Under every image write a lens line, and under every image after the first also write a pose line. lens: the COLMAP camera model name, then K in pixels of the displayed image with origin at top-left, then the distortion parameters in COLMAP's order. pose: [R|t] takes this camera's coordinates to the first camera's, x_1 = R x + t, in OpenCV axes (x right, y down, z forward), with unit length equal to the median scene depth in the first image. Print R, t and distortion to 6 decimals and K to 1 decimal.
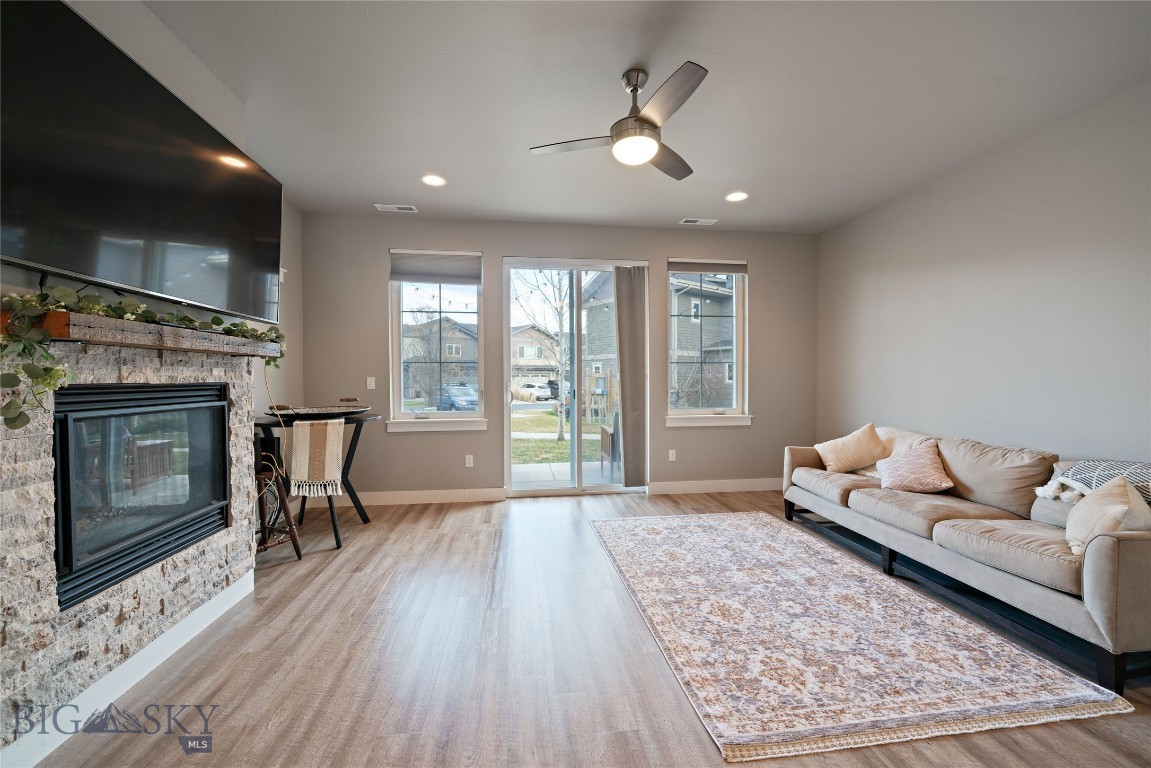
lens RADIAL K [[435.1, 0, 578.1], [0, 435.1, 386.4], [0, 0, 1]] dist [-0.002251, 0.000031]
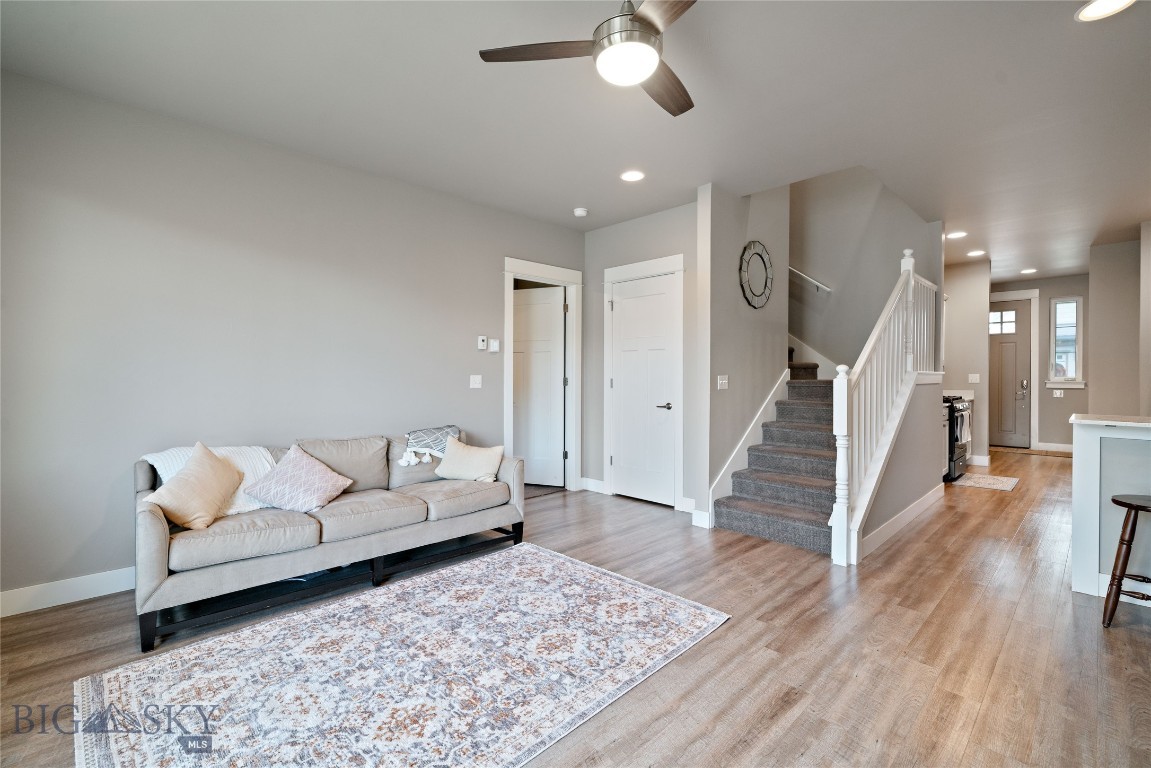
lens RADIAL K [[508.9, 0, 572.0], [0, 508.9, 376.7], [0, 0, 1]] dist [0.003549, 0.000163]
pose [[-0.591291, -0.001081, 0.806457, -0.382989], [0.016454, 0.999775, 0.013404, -0.023037], [-0.806290, 0.021195, -0.591140, 1.199387]]
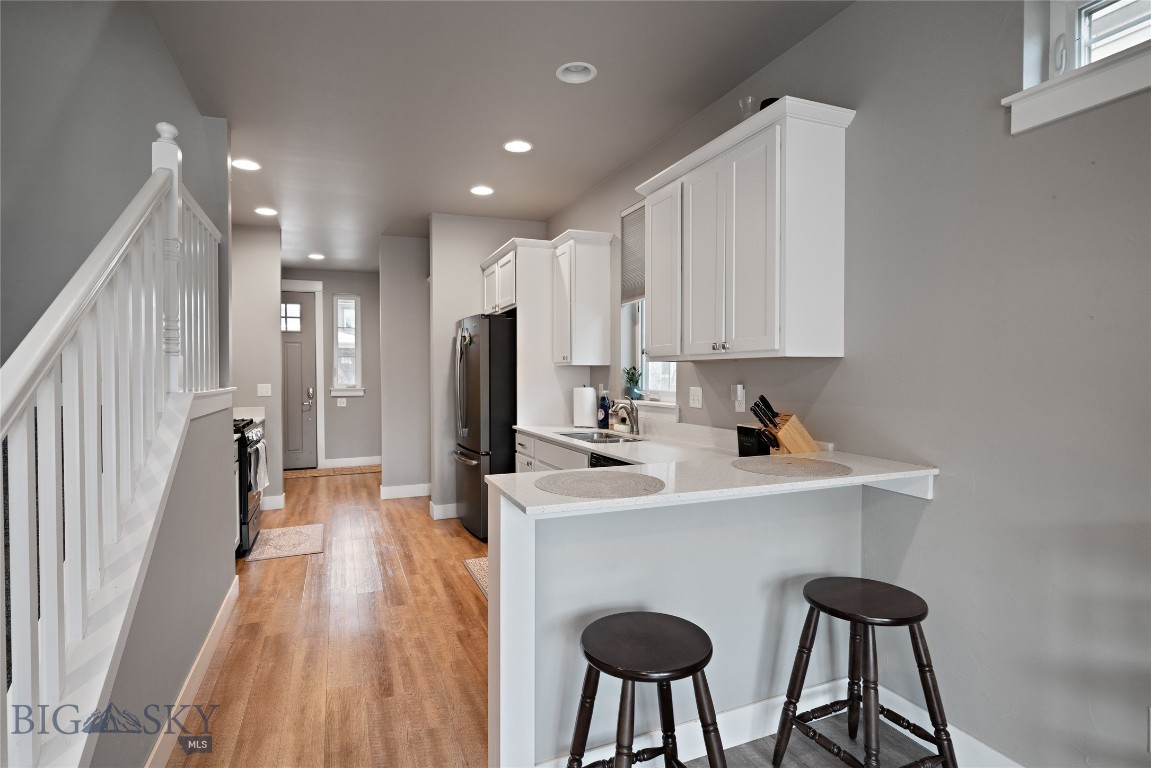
lens RADIAL K [[575.2, 0, 575.2], [0, 575.2, 380.8], [0, 0, 1]] dist [-0.000525, 0.000159]
pose [[-0.966342, 0.012943, -0.256937, -0.088252], [0.004487, 0.999430, 0.033468, -0.042025], [0.257223, 0.031189, -0.965849, 0.416727]]
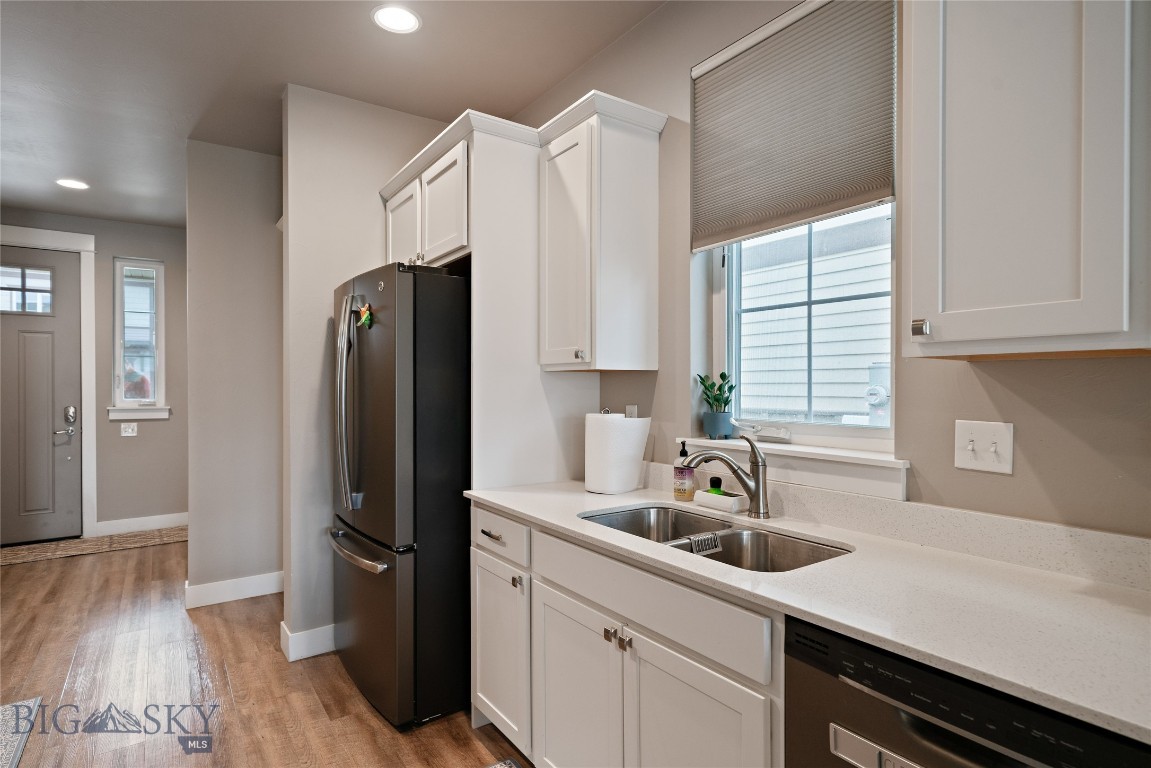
lens RADIAL K [[596.2, 0, 573.6], [0, 596.2, 387.5], [0, 0, 1]] dist [0.000732, 0.000249]
pose [[-0.890765, 0.008603, -0.454382, -0.092642], [-0.003501, 0.999661, 0.025792, -0.029127], [0.454450, 0.024565, -0.890433, -0.319267]]
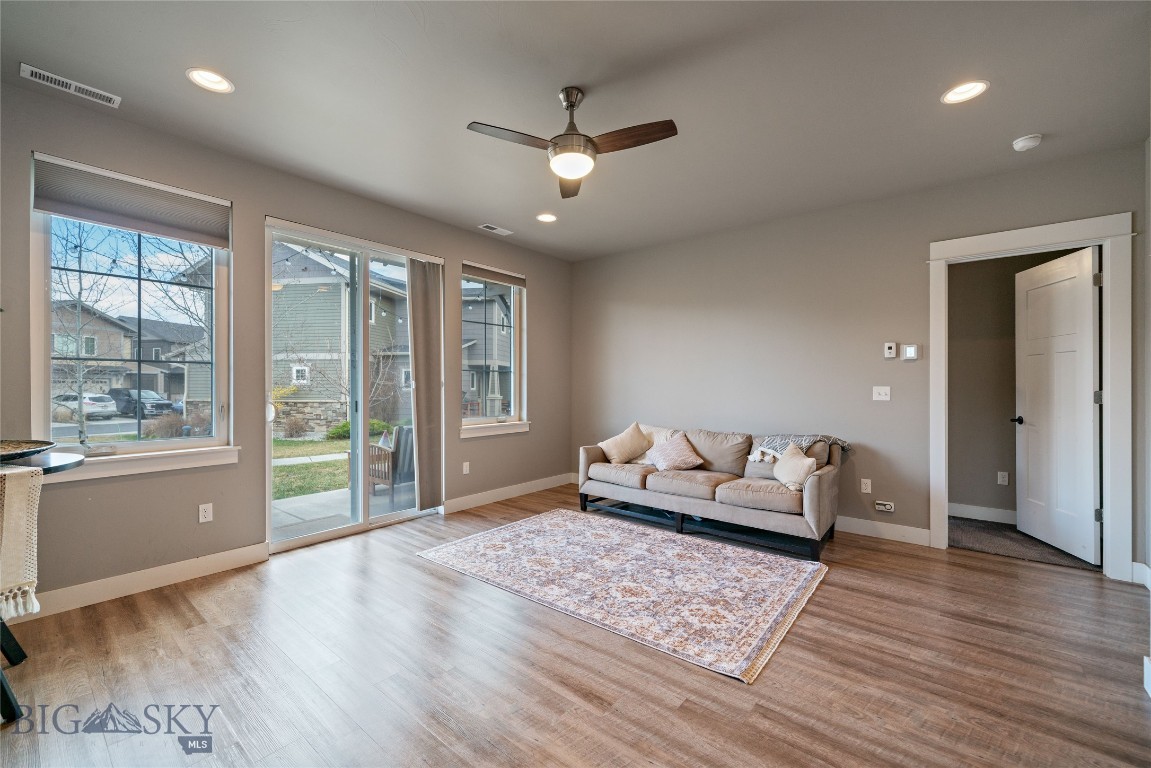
lens RADIAL K [[463.3, 0, 574.2], [0, 463.3, 385.6], [0, 0, 1]] dist [0.000041, -0.000001]
pose [[0.731560, 0.001827, 0.681775, -0.460931], [0.011124, 0.999831, -0.014616, -0.005304], [-0.681686, 0.018277, 0.731416, 0.154838]]
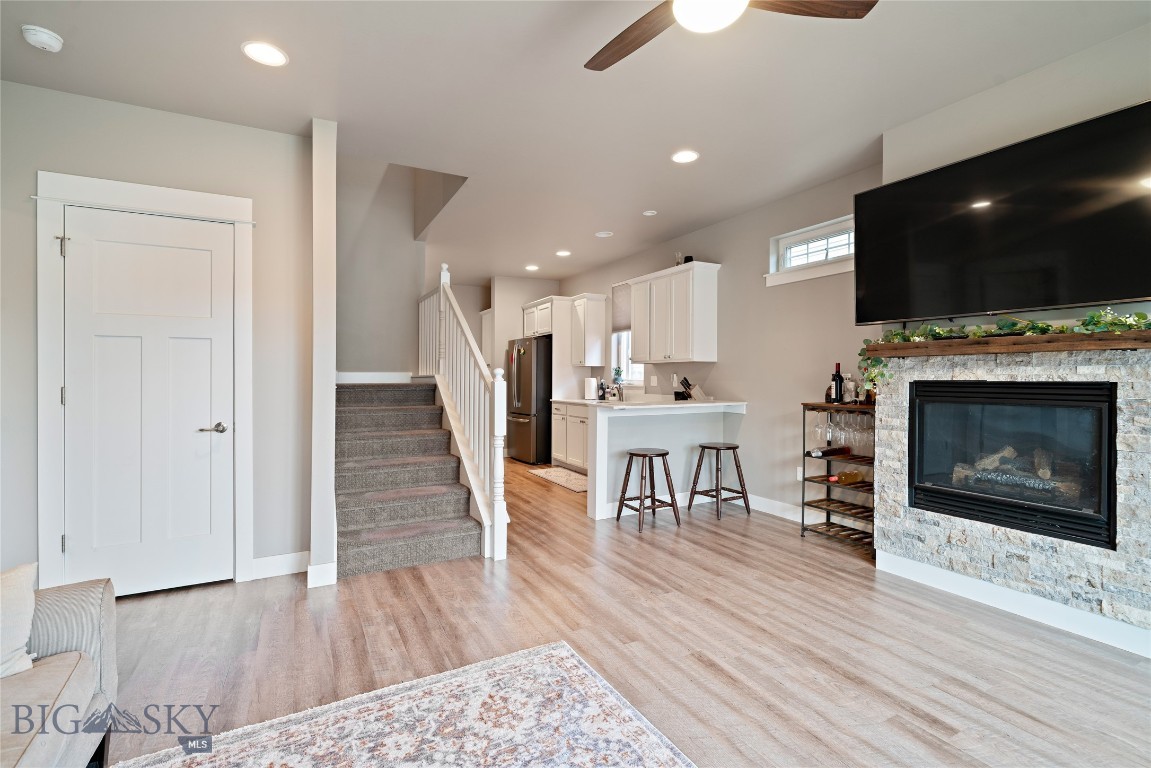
lens RADIAL K [[516.4, 0, 563.6], [0, 516.4, 381.3], [0, 0, 1]] dist [0.001242, 0.000368]
pose [[-0.943772, 0.008217, -0.330495, 0.422072], [-0.000861, 0.999627, 0.027314, -0.027220], [0.330596, 0.026063, -0.943413, 1.228790]]
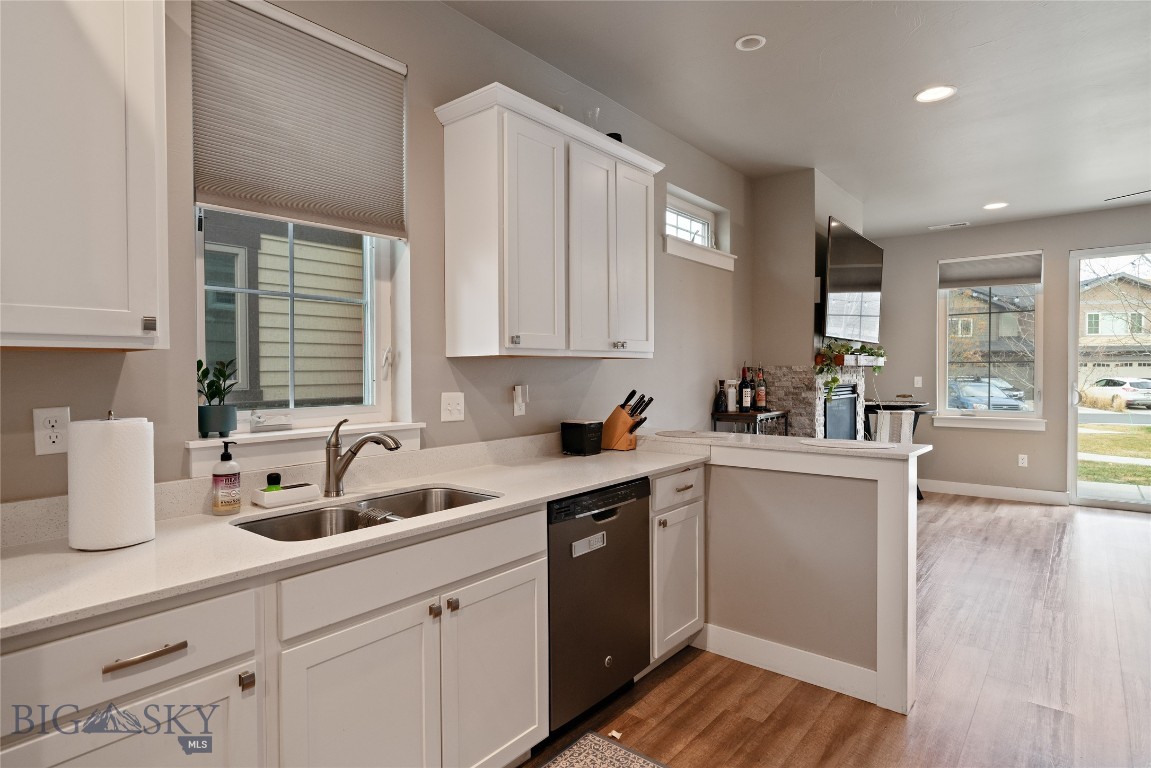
lens RADIAL K [[616.5, 0, 576.5], [0, 616.5, 381.5], [0, 0, 1]] dist [0.003583, 0.001294]
pose [[0.678582, 0.013467, -0.734401, 0.135388], [-0.011343, 0.999905, 0.007854, -0.014821], [0.734437, 0.003001, 0.678671, -1.034706]]
